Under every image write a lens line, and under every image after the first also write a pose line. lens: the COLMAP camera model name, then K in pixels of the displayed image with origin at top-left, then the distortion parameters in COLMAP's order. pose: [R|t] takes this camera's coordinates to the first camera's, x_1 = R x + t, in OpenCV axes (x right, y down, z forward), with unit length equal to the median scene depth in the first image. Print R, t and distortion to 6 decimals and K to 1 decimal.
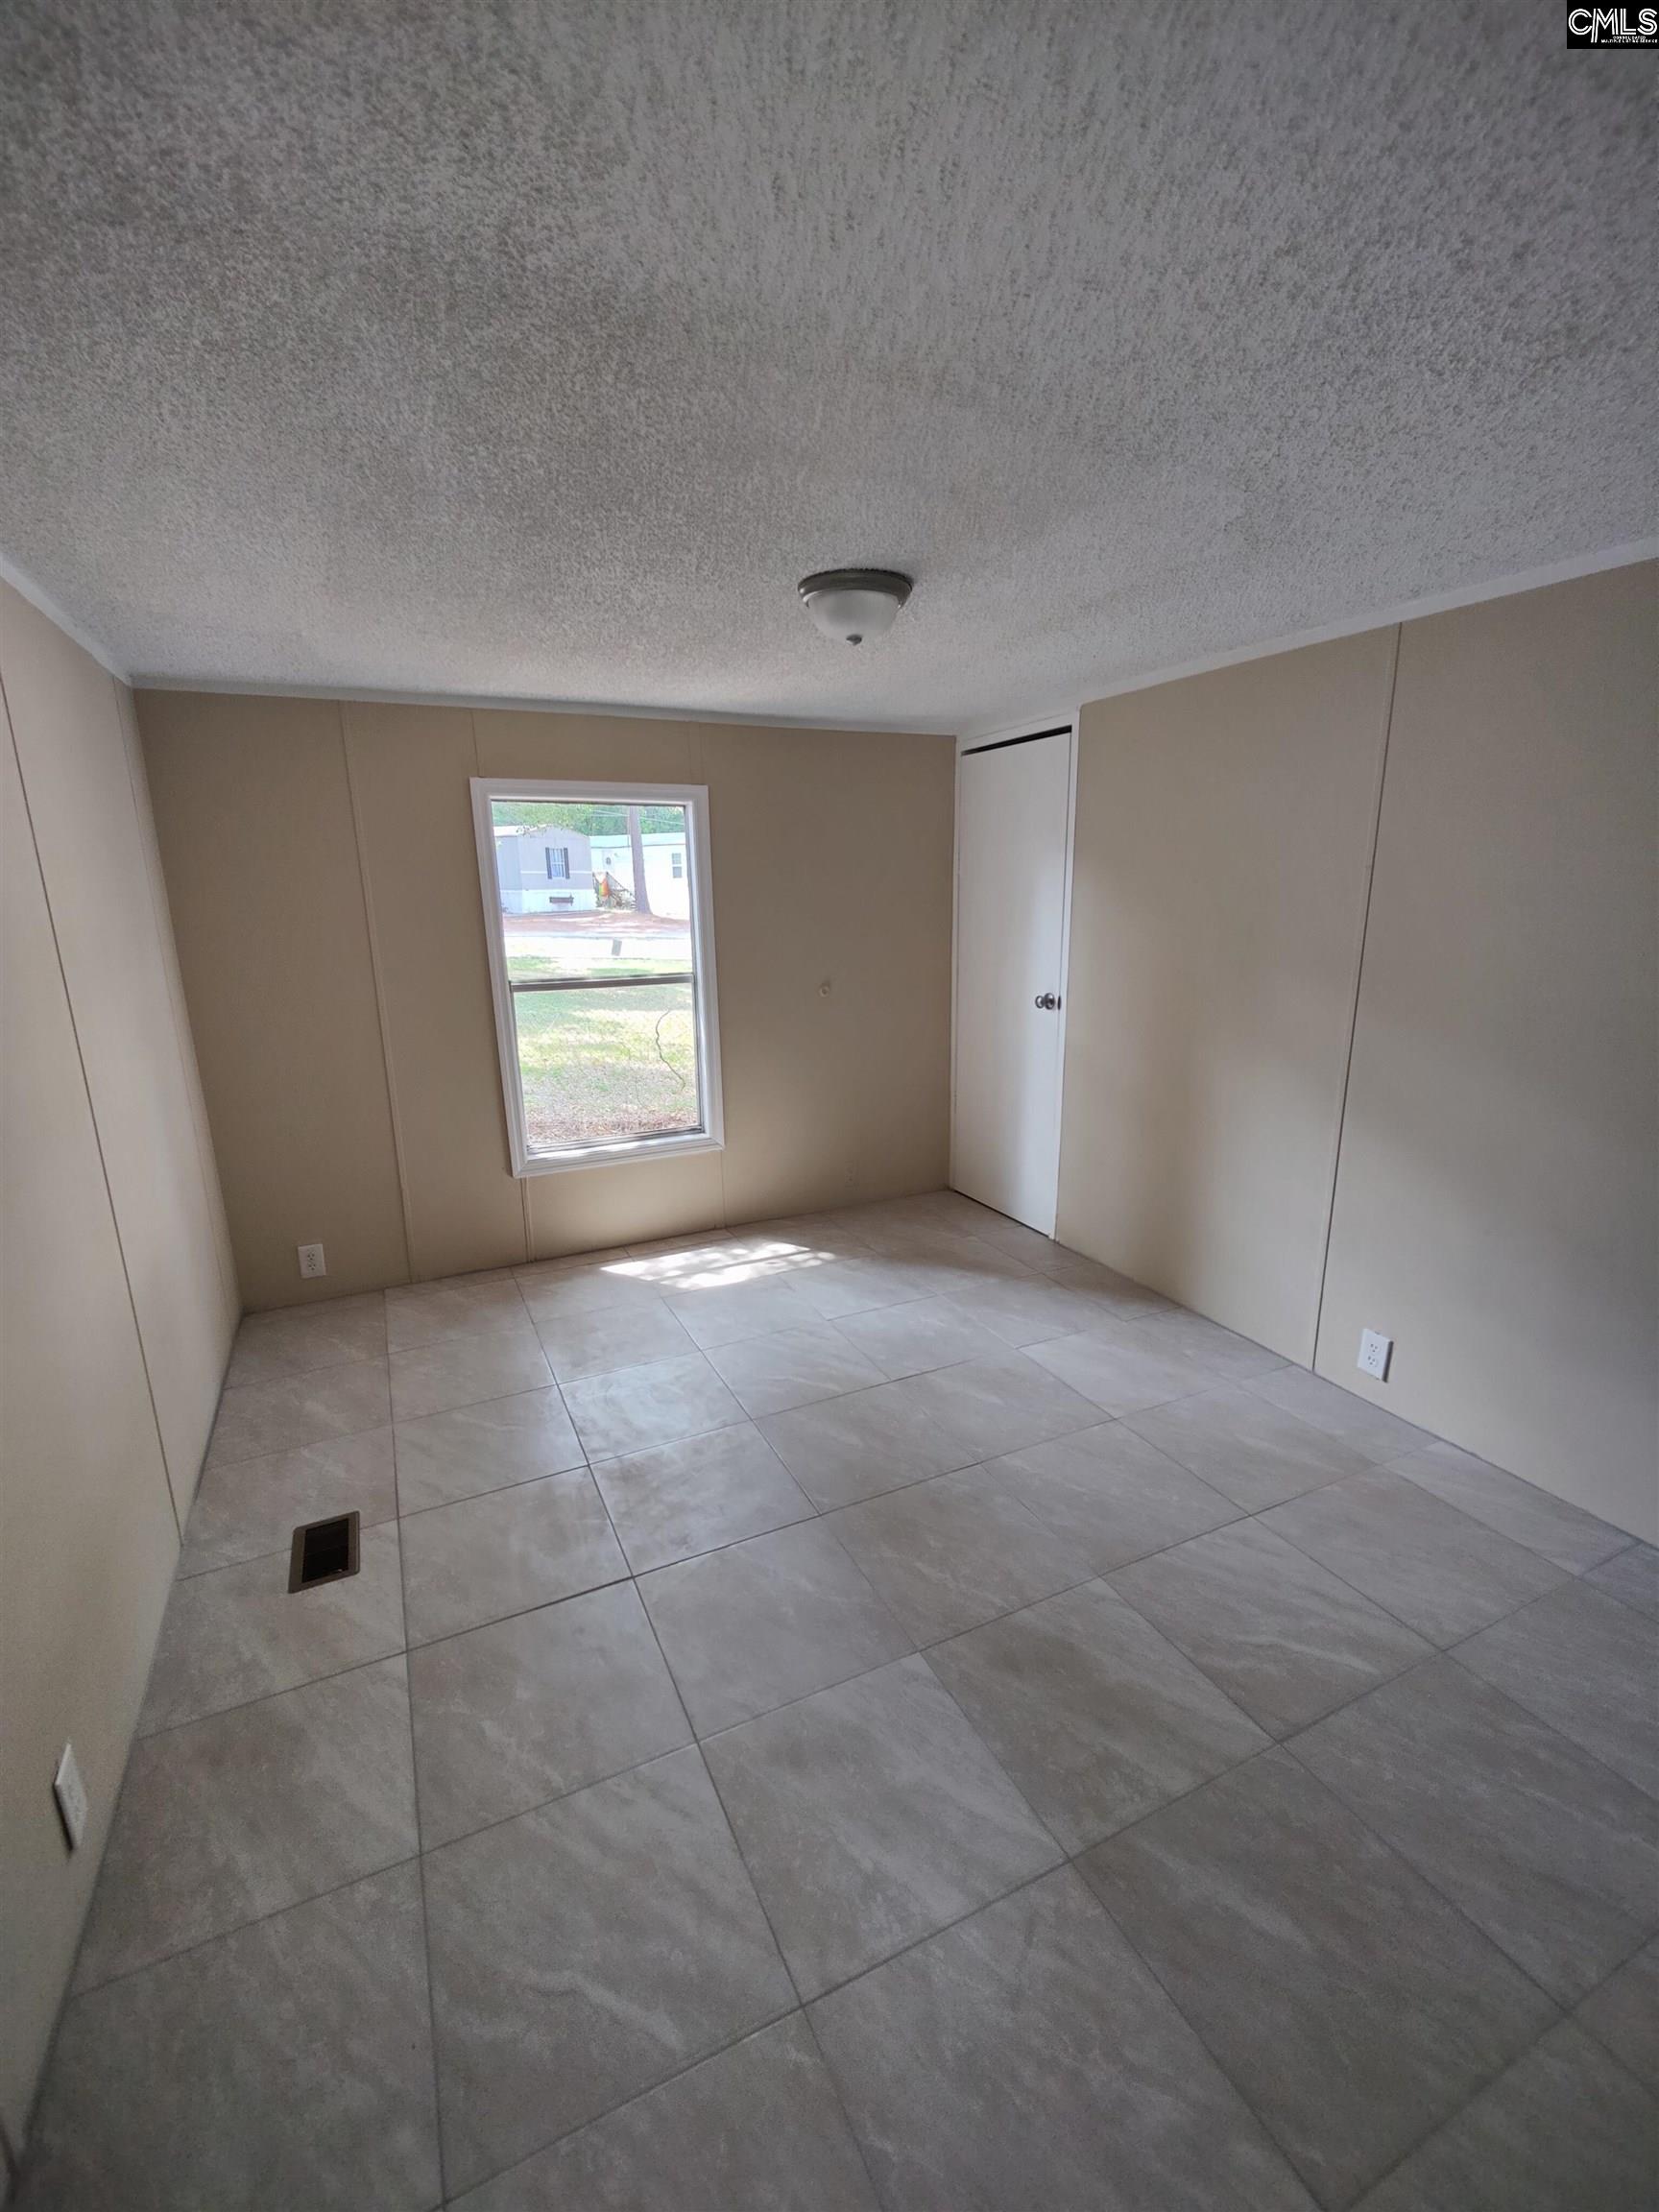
lens RADIAL K [[955.3, 0, 832.2], [0, 955.3, 1105.6], [0, 0, 1]] dist [0.020914, -0.015454]
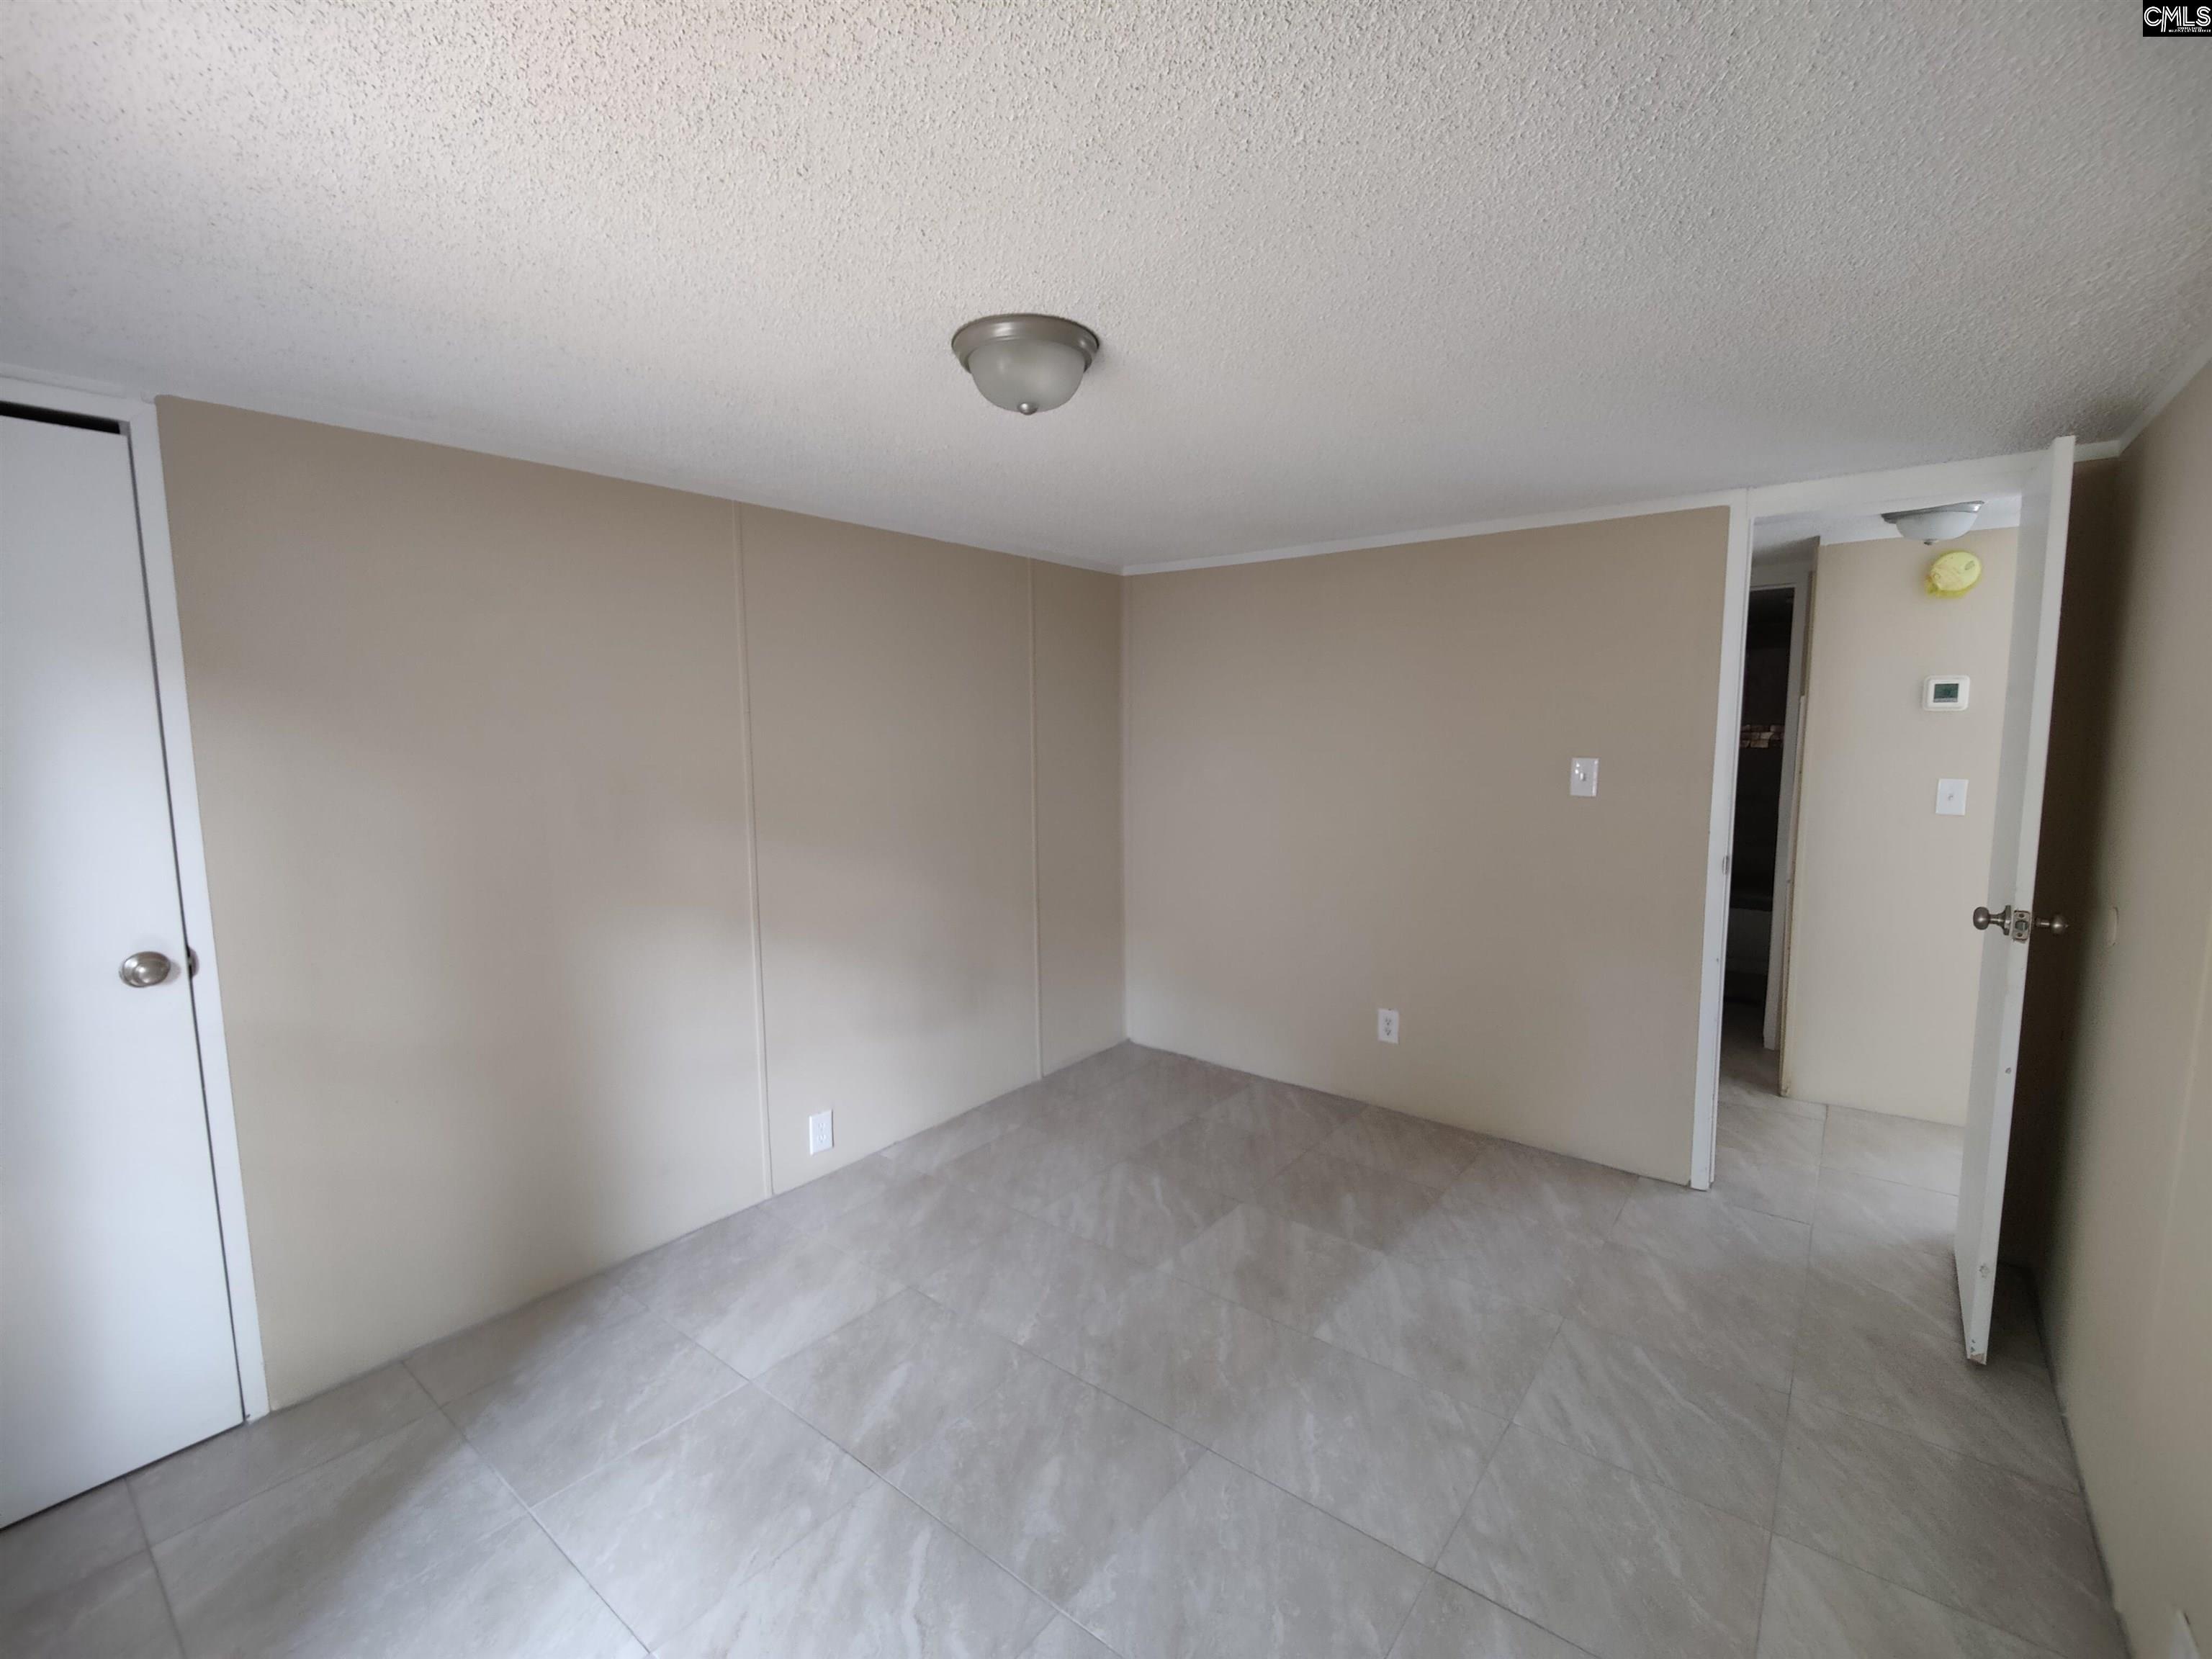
lens RADIAL K [[955.3, 0, 1102.7], [0, 955.3, 832.6], [0, 0, 1]] dist [0.020914, -0.015454]
pose [[-0.434220, -0.086855, 0.896610, -0.636100], [0.218271, 0.955535, 0.198269, -0.259367], [-0.873963, 0.281797, -0.395954, 1.175382]]
